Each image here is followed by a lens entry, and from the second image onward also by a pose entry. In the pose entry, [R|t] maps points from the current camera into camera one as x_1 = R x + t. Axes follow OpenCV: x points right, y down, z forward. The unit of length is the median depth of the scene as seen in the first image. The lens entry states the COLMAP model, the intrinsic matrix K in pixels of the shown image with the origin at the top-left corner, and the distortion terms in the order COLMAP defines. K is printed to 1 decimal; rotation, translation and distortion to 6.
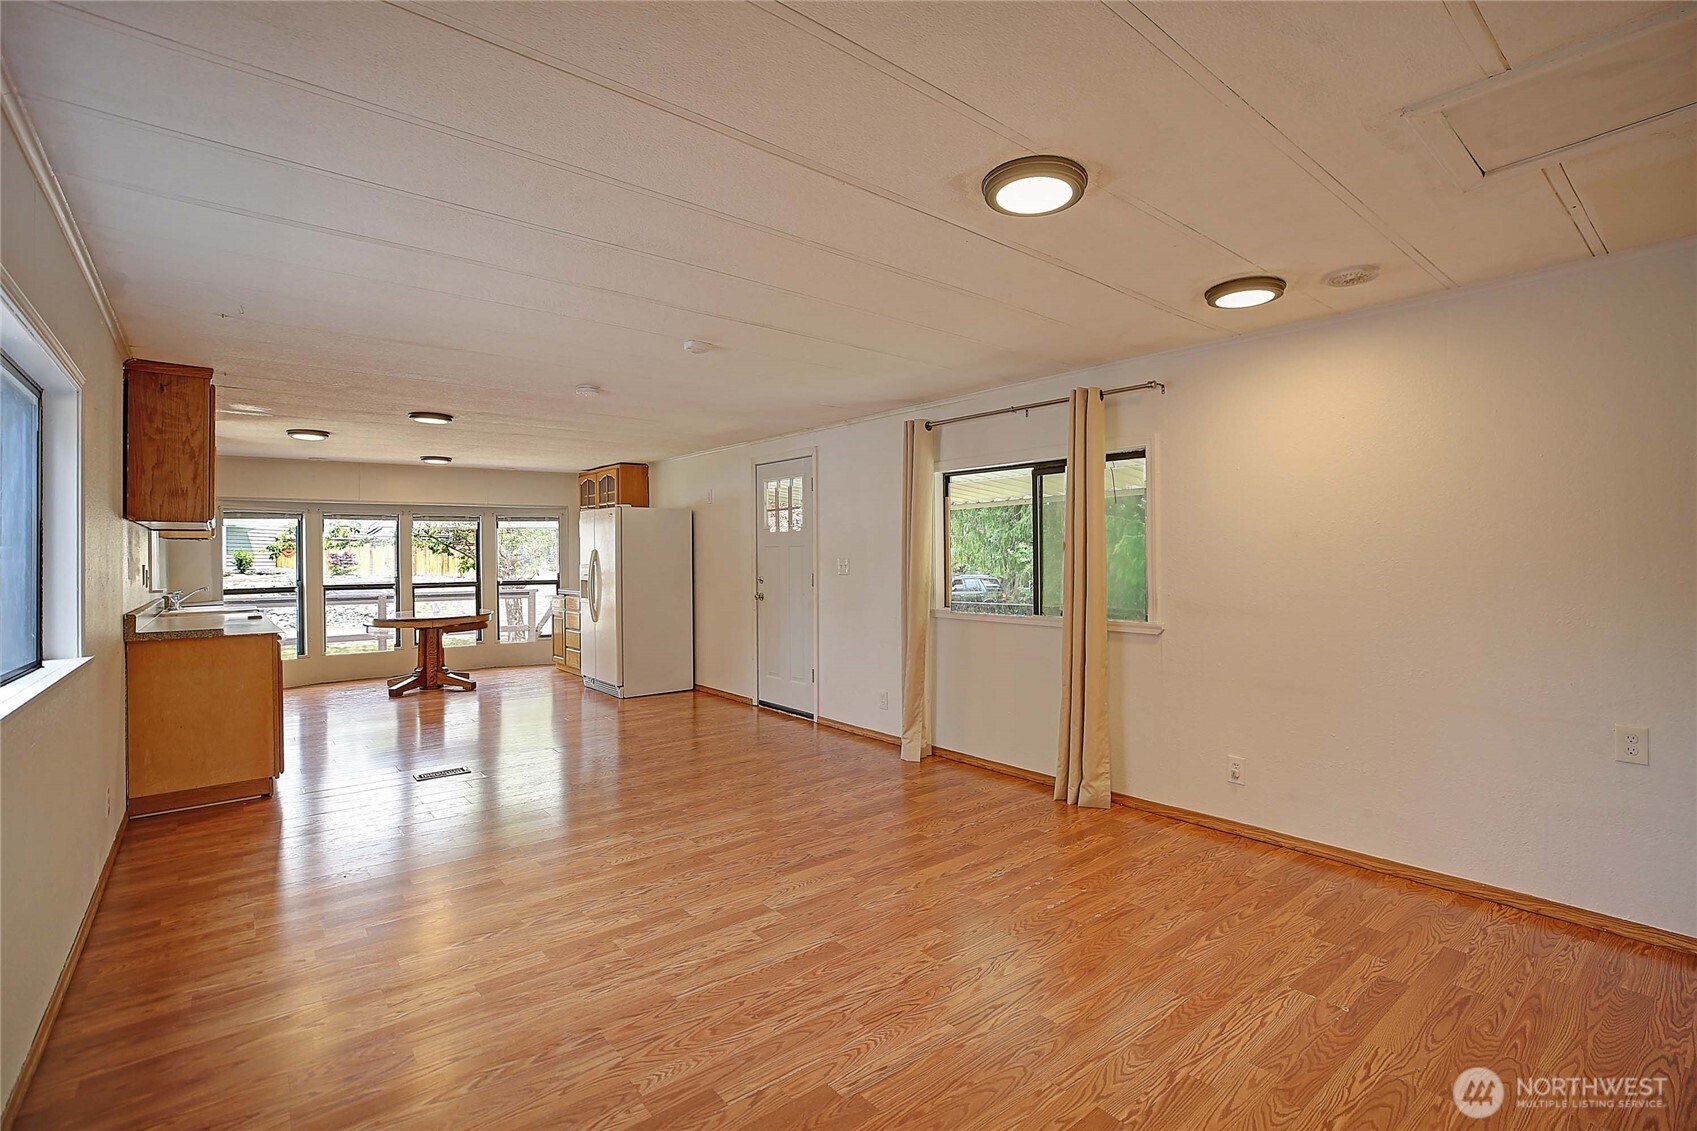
lens RADIAL K [[775.7, 0, 852.7], [0, 775.7, 552.2], [0, 0, 1]] dist [-0.022405, 0.000890]
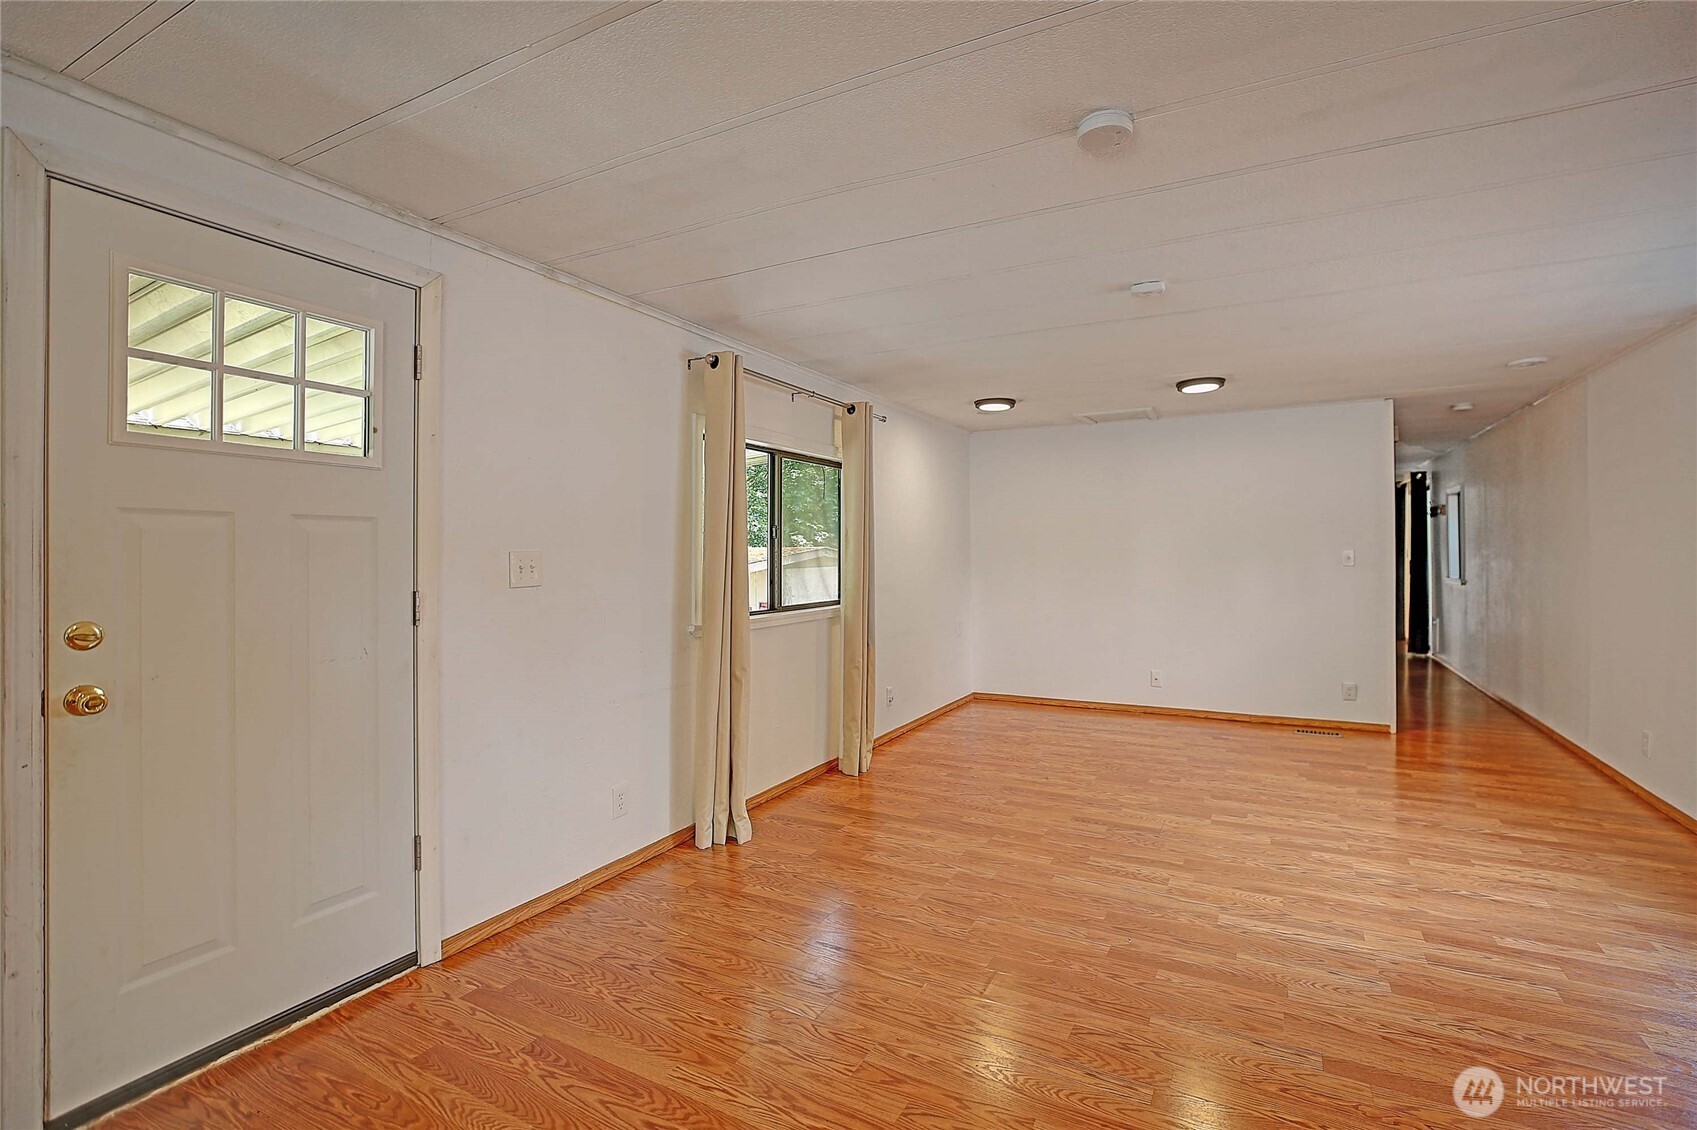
lens RADIAL K [[775.7, 0, 852.7], [0, 775.7, 551.7], [0, 0, 1]] dist [-0.022405, 0.000890]
pose [[-0.381526, 0.012595, 0.924272, -0.926611], [0.003619, 0.999920, -0.012132, 0.023162], [-0.924351, -0.001284, -0.381541, 1.770168]]
